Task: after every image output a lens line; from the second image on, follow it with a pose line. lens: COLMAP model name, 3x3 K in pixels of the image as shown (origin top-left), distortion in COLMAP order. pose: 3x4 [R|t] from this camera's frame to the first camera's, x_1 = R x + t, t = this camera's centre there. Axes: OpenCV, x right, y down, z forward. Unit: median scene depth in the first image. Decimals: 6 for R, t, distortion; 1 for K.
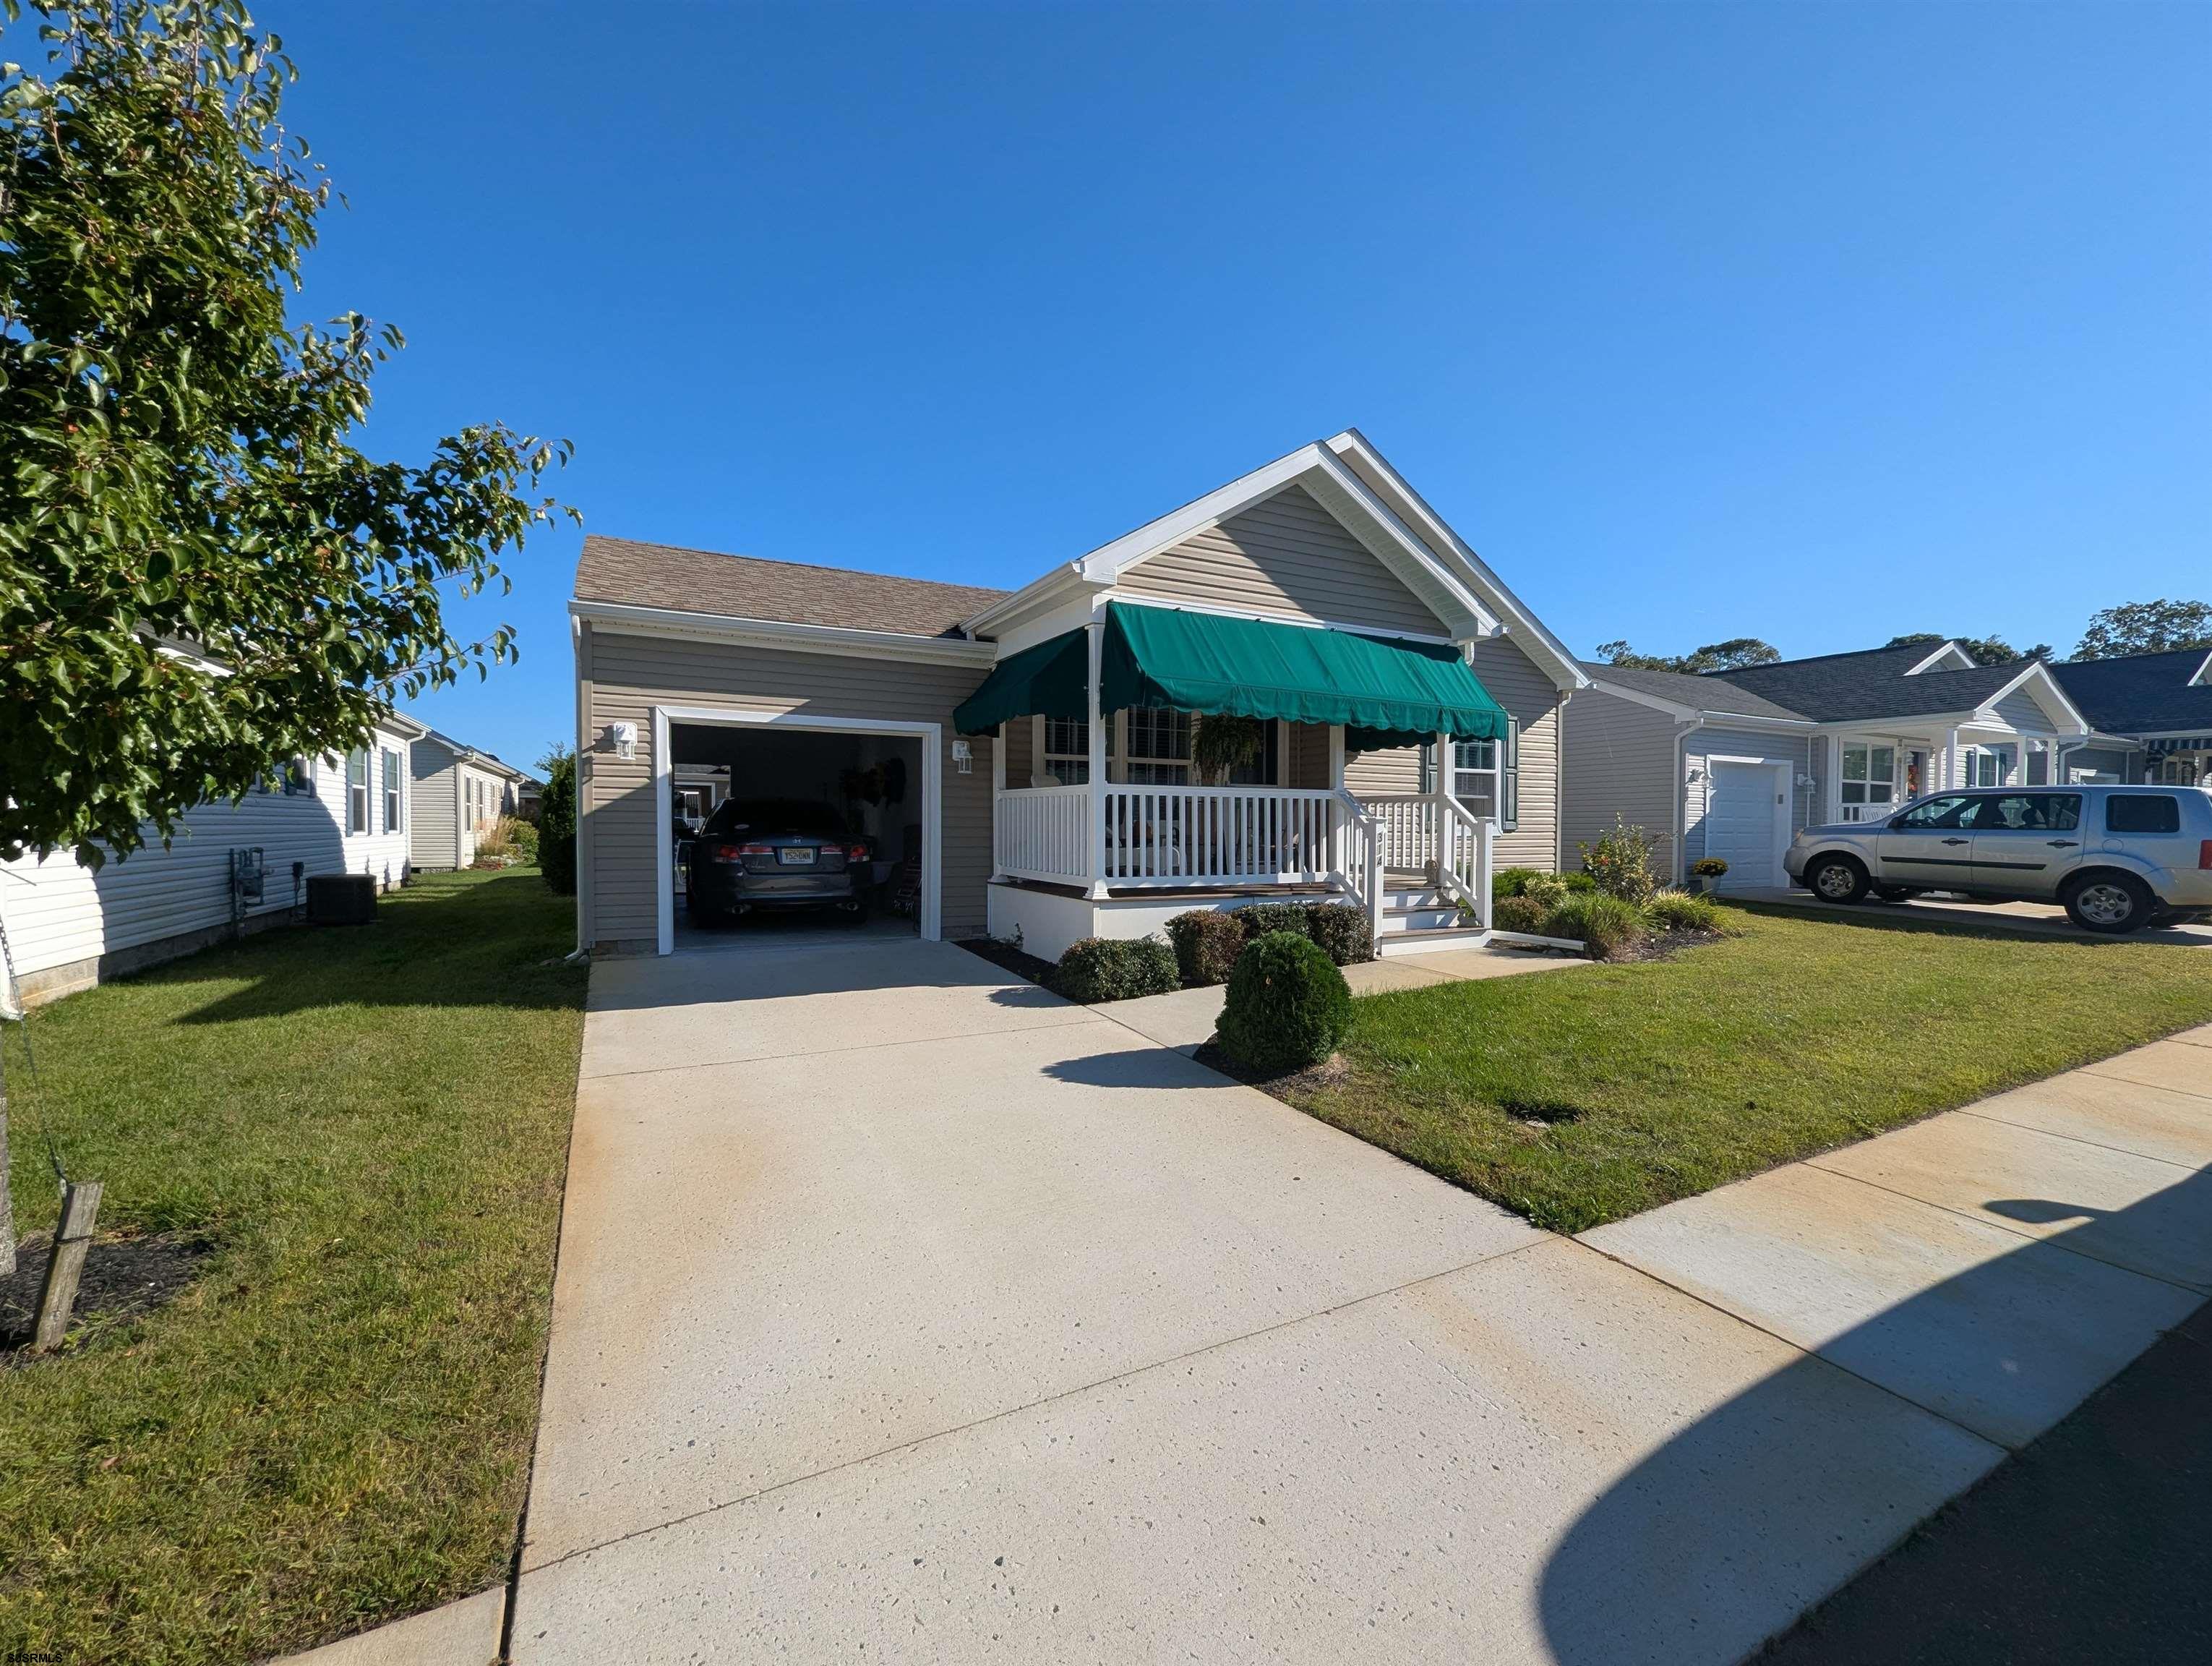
lens RADIAL K [[920.6, 0, 1111.4], [0, 920.6, 837.1], [0, 0, 1]] dist [0.002367, -0.000847]
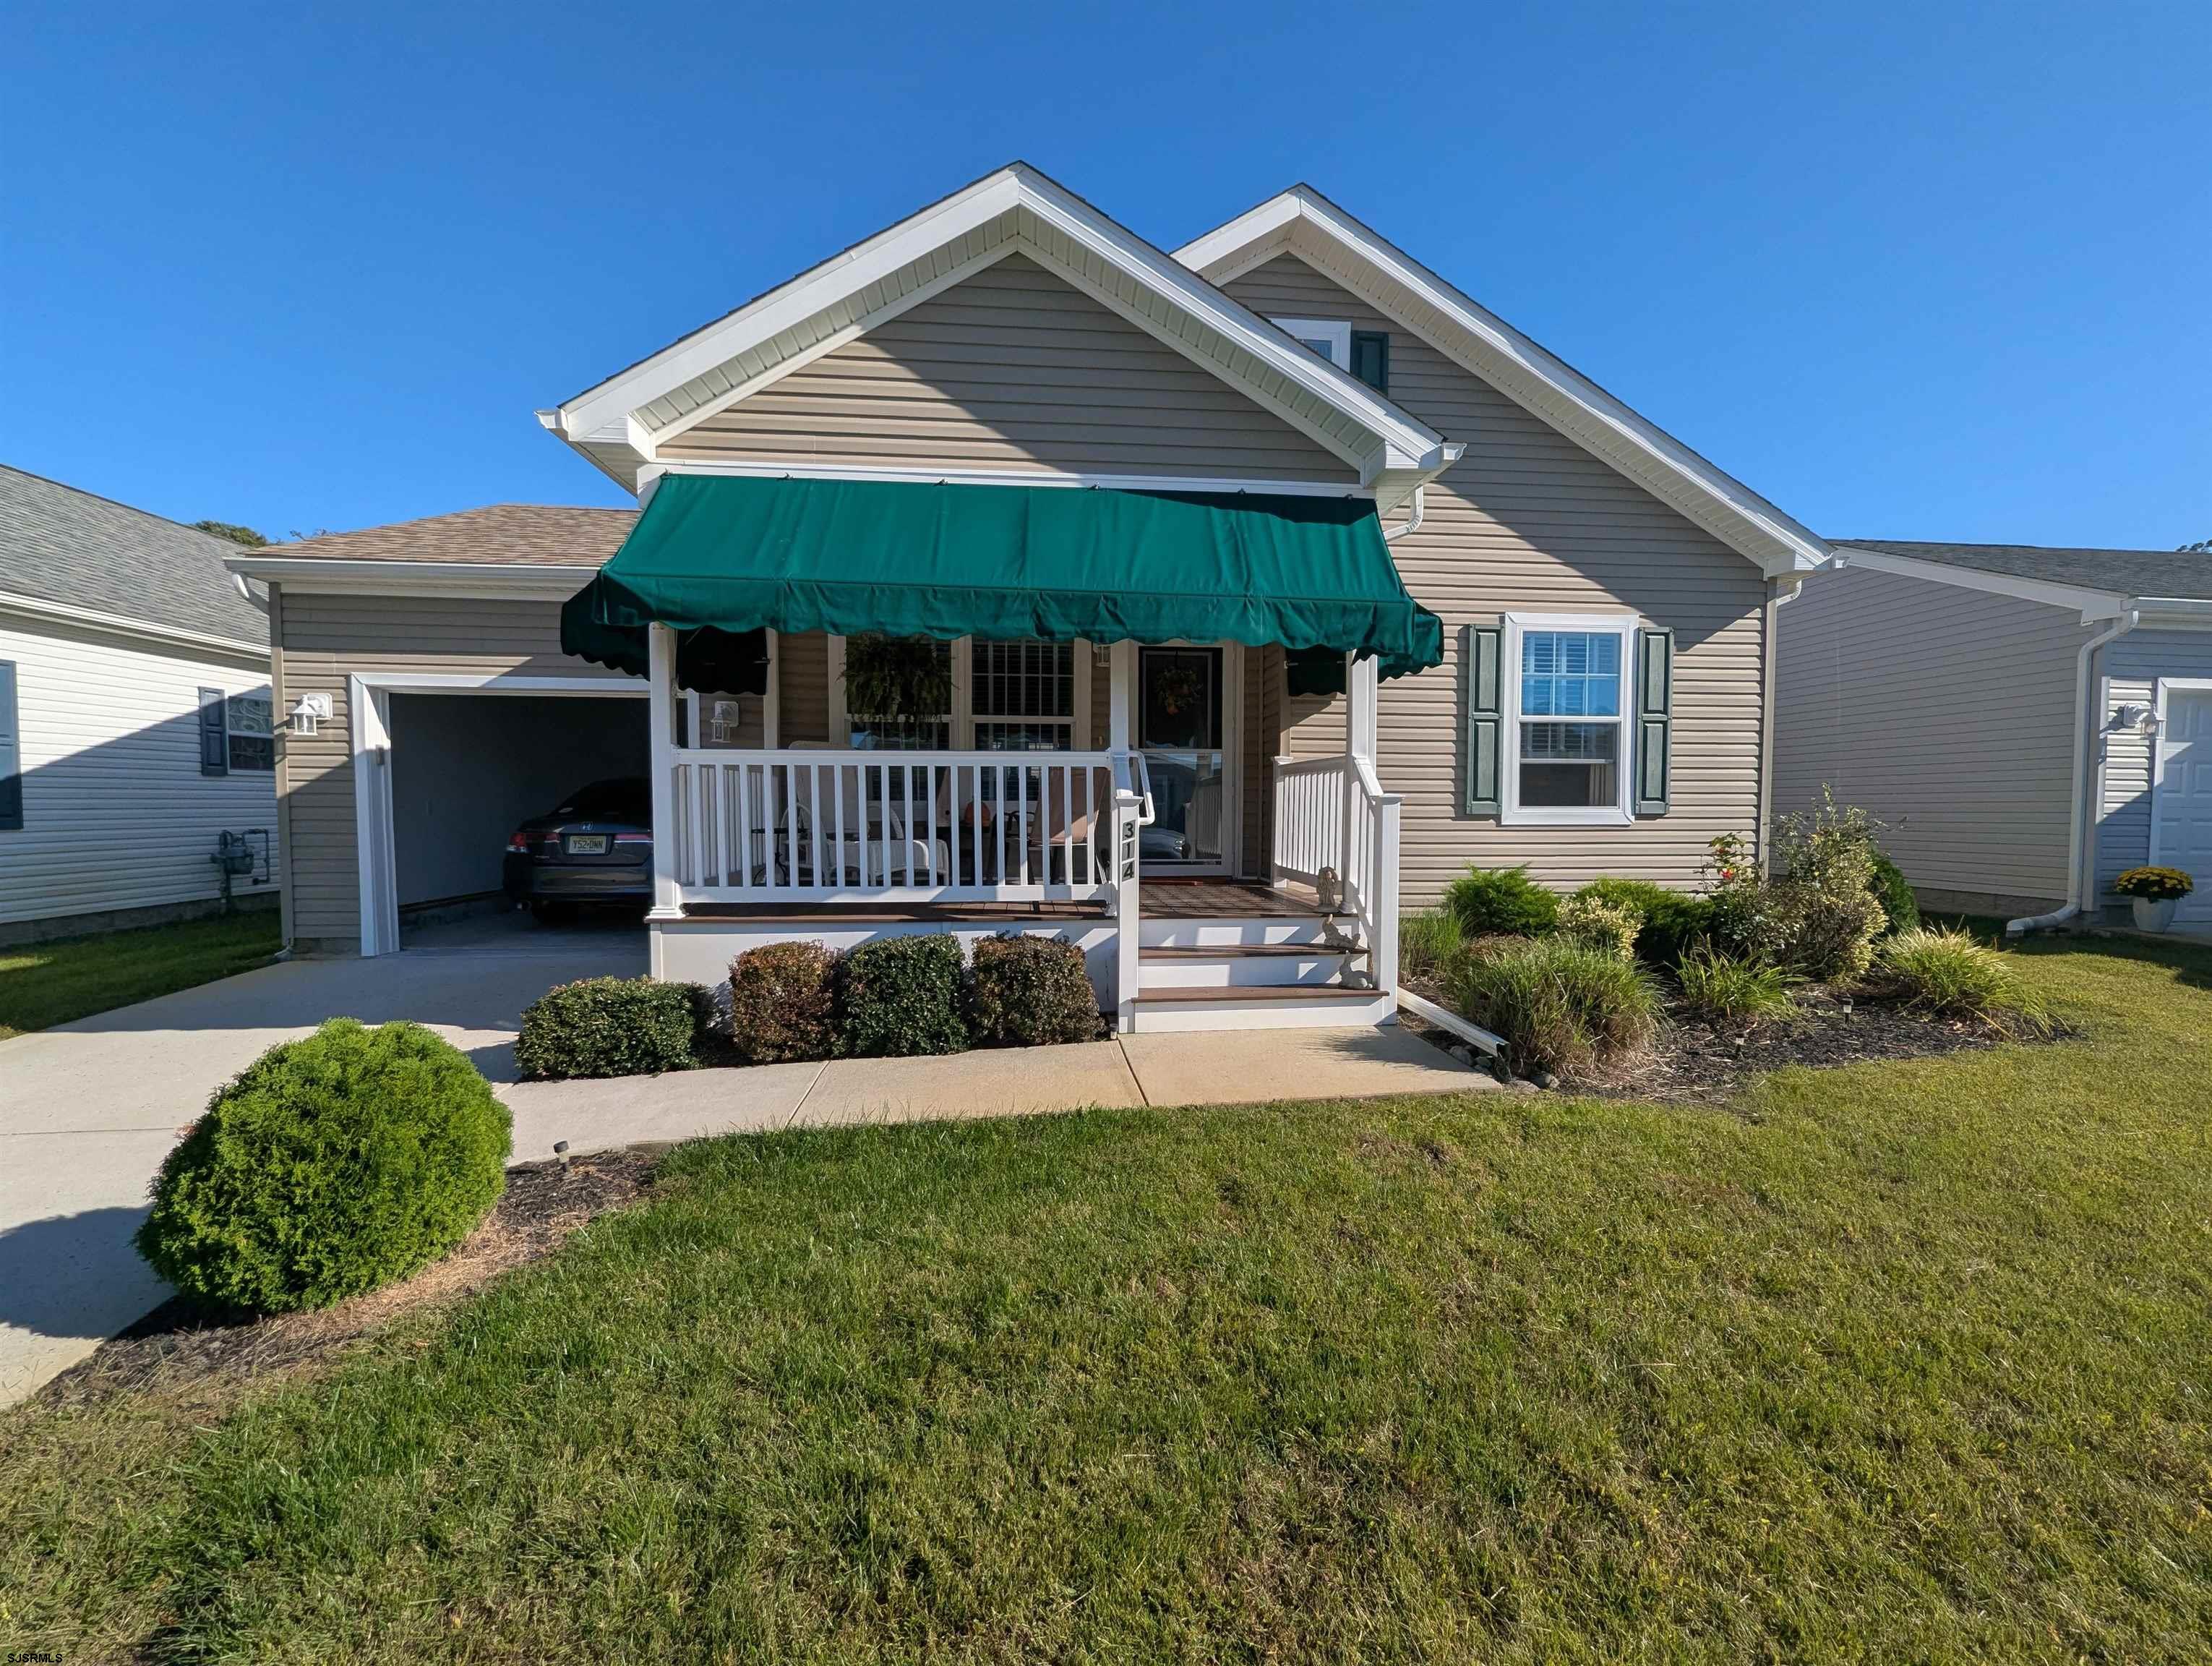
lens RADIAL K [[920.6, 0, 1108.4], [0, 920.6, 841.0], [0, 0, 1]] dist [0.002367, -0.000847]
pose [[0.924822, 0.013356, -0.380165, 0.480711], [-0.003802, 0.999658, 0.025873, -0.007543], [0.380381, -0.022482, 0.924557, 0.434318]]
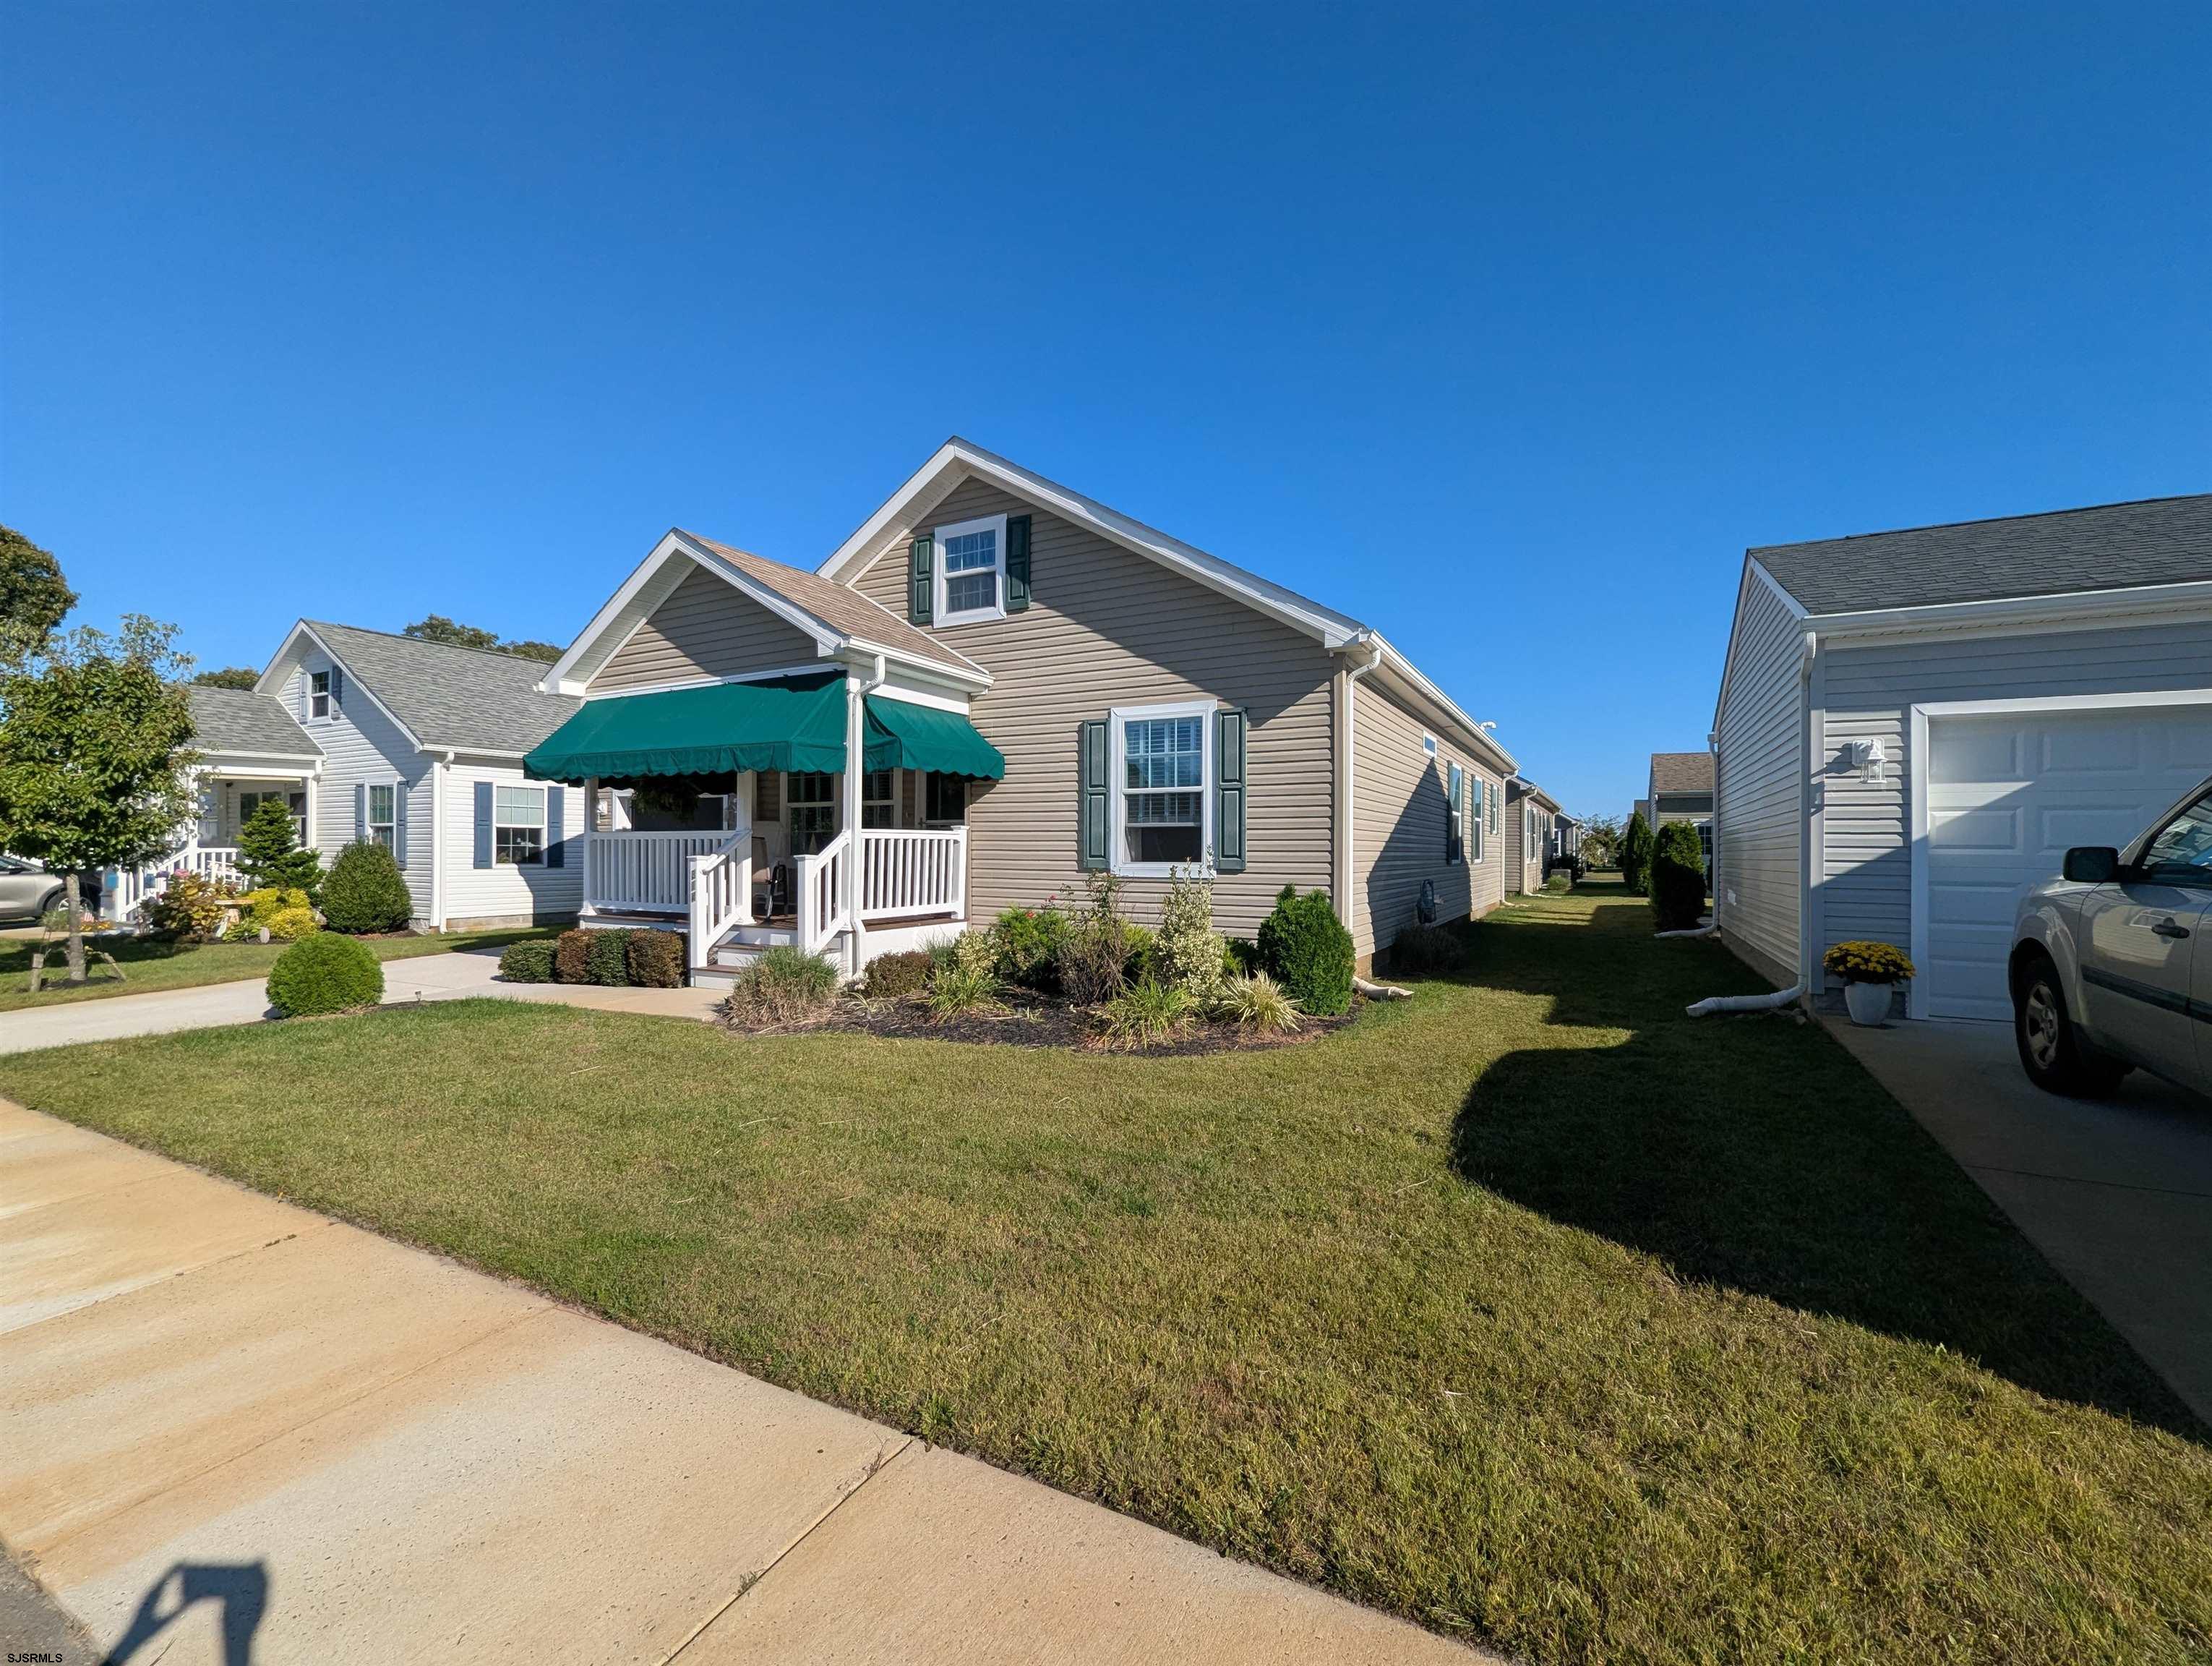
lens RADIAL K [[920.6, 0, 1105.2], [0, 920.6, 834.5], [0, 0, 1]] dist [0.002367, -0.000847]
pose [[0.552719, -0.017312, -0.833188, 1.387226], [-0.011739, 0.999523, -0.028555, -0.020185], [0.833285, 0.025564, 0.552253, 0.772079]]
